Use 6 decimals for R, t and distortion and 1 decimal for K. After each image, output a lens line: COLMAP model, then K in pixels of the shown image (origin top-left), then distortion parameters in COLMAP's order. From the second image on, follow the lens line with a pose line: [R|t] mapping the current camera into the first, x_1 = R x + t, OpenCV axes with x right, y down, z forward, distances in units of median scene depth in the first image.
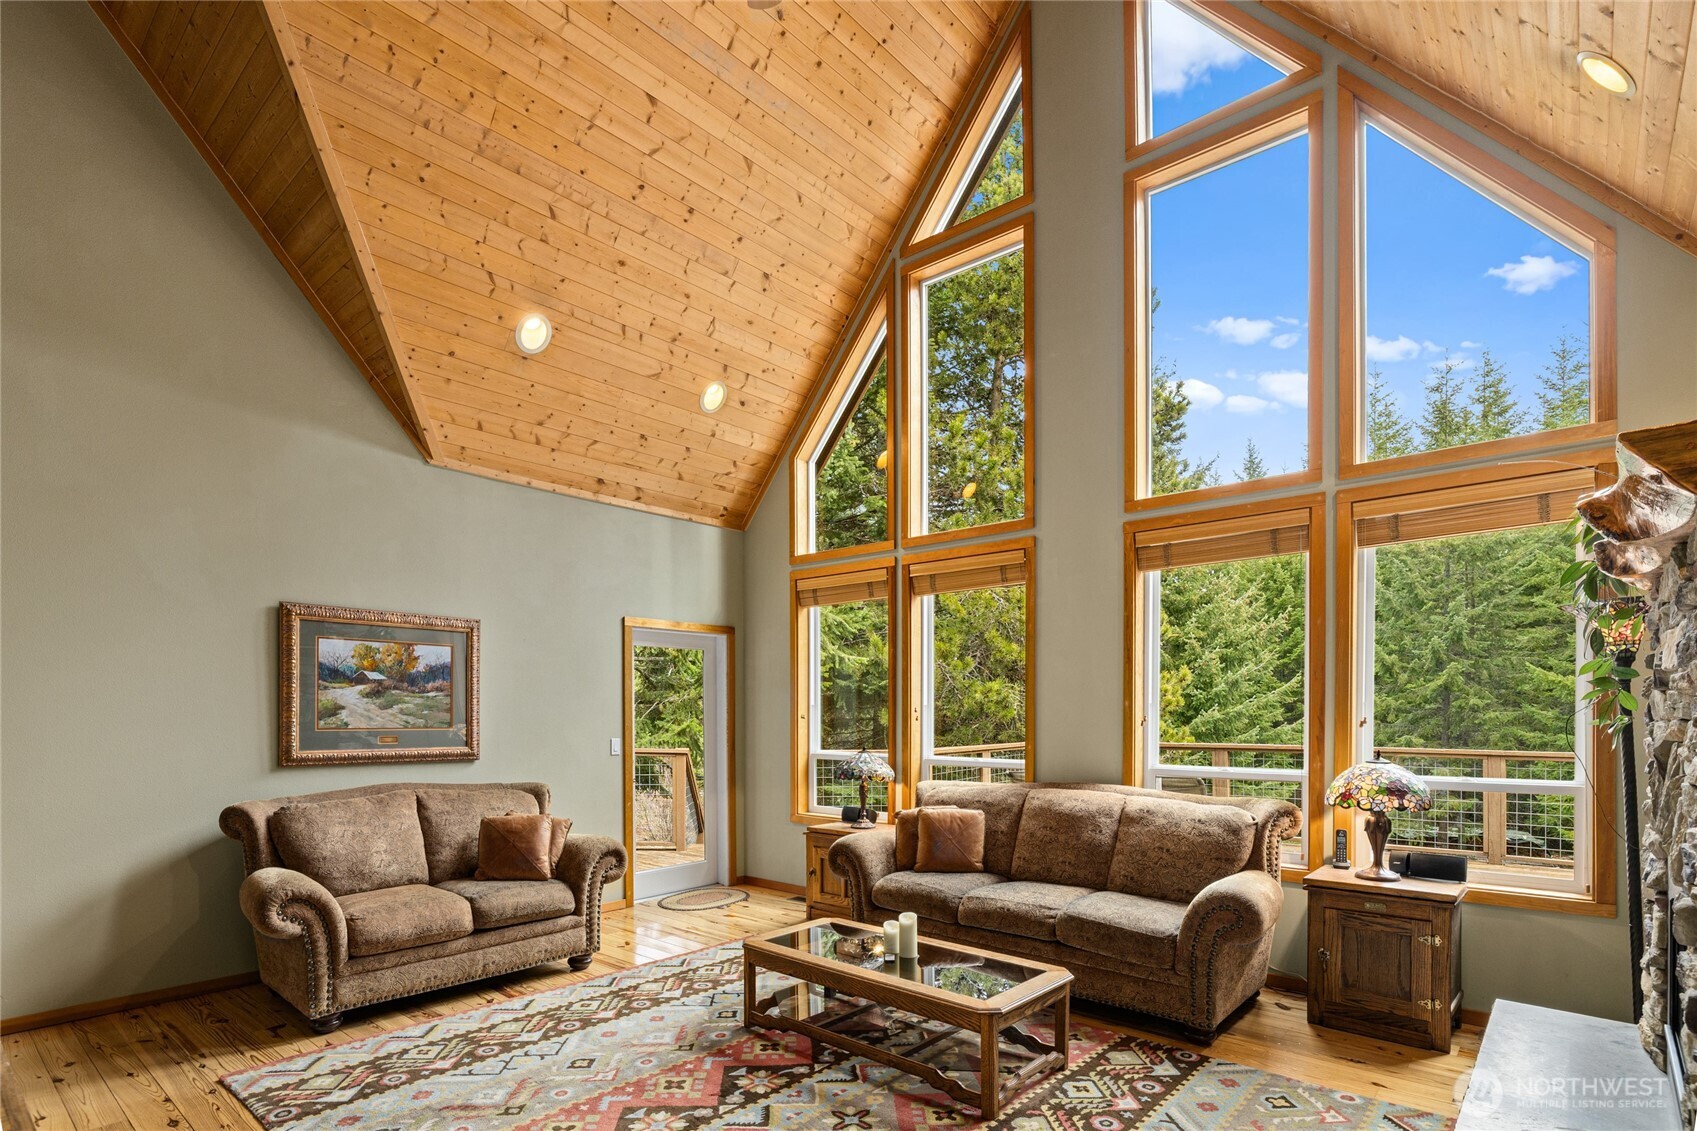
lens RADIAL K [[846.1, 0, 849.3], [0, 846.1, 717.5], [0, 0, 1]] dist [-0.009102, 0.003324]
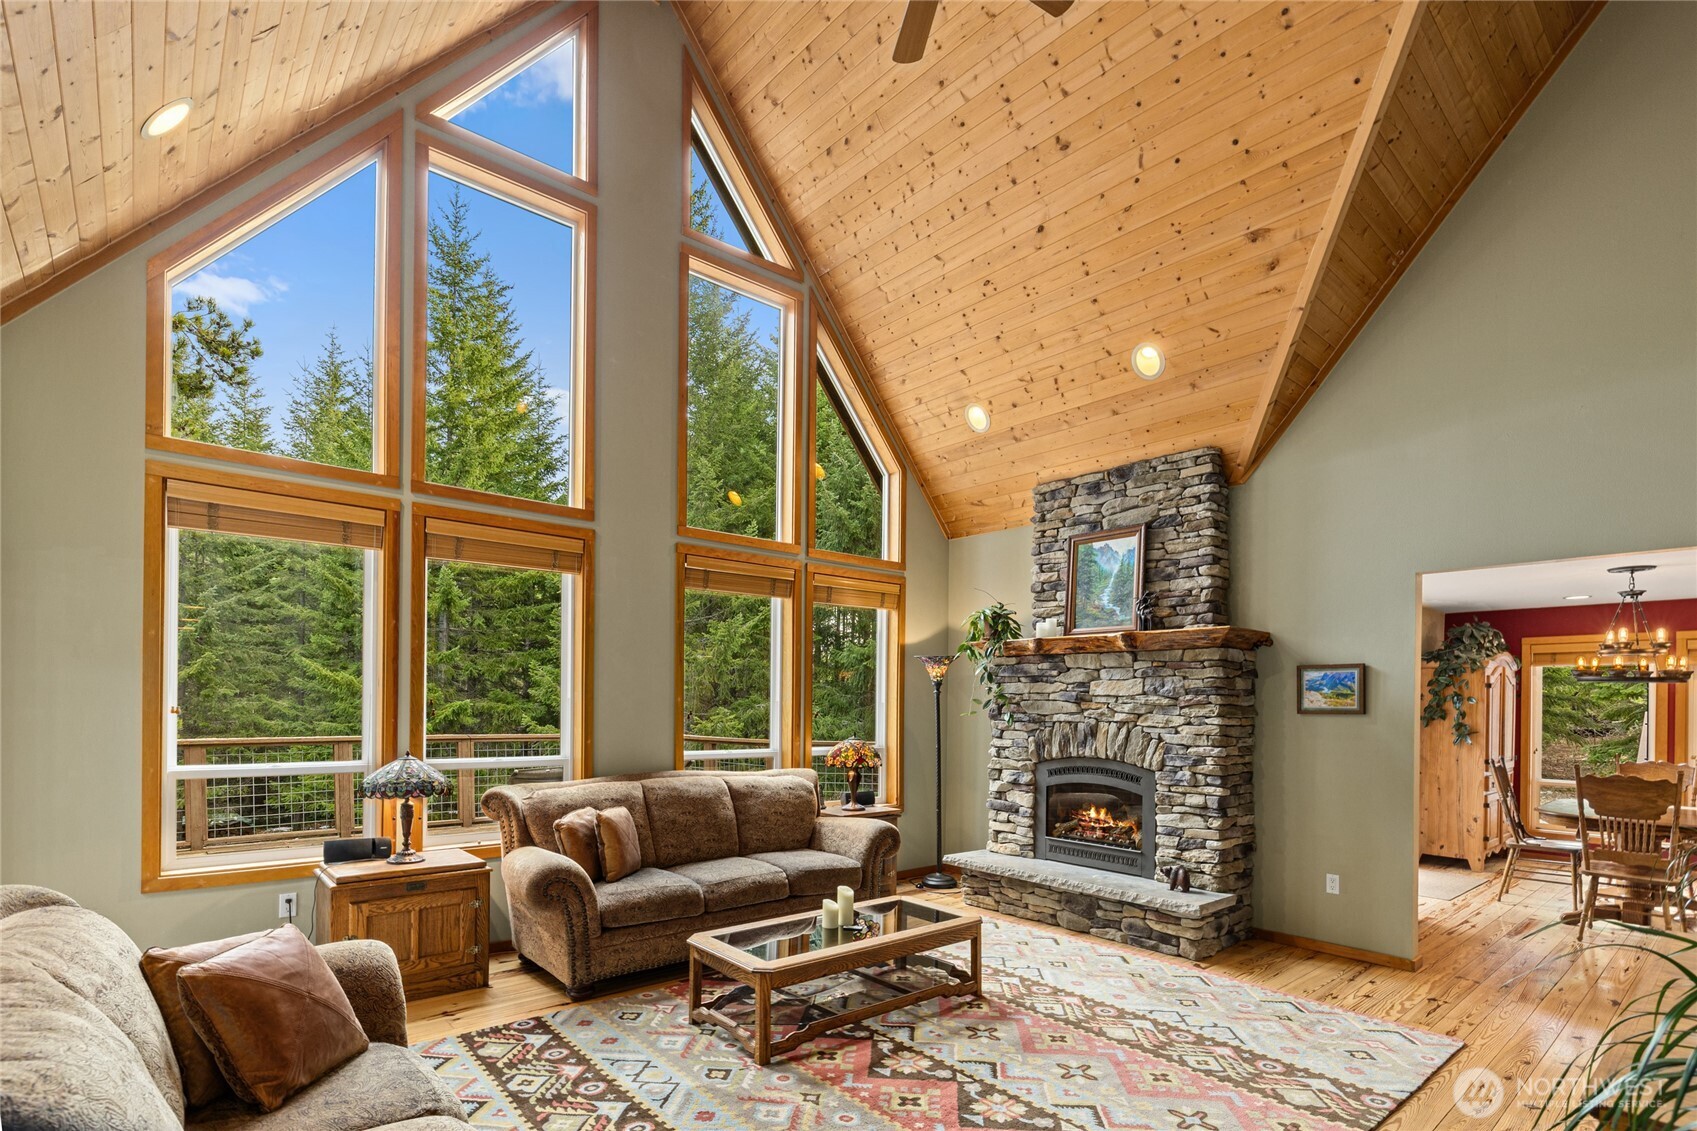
lens RADIAL K [[821.9, 0, 845.3], [0, 821.9, 693.3], [0, 0, 1]] dist [-0.006372, 0.000678]
pose [[0.147197, 0.015294, 0.988989, -0.695651], [-0.001081, 0.999882, -0.015302, -0.007025], [-0.989107, 0.001183, 0.147196, 0.569097]]
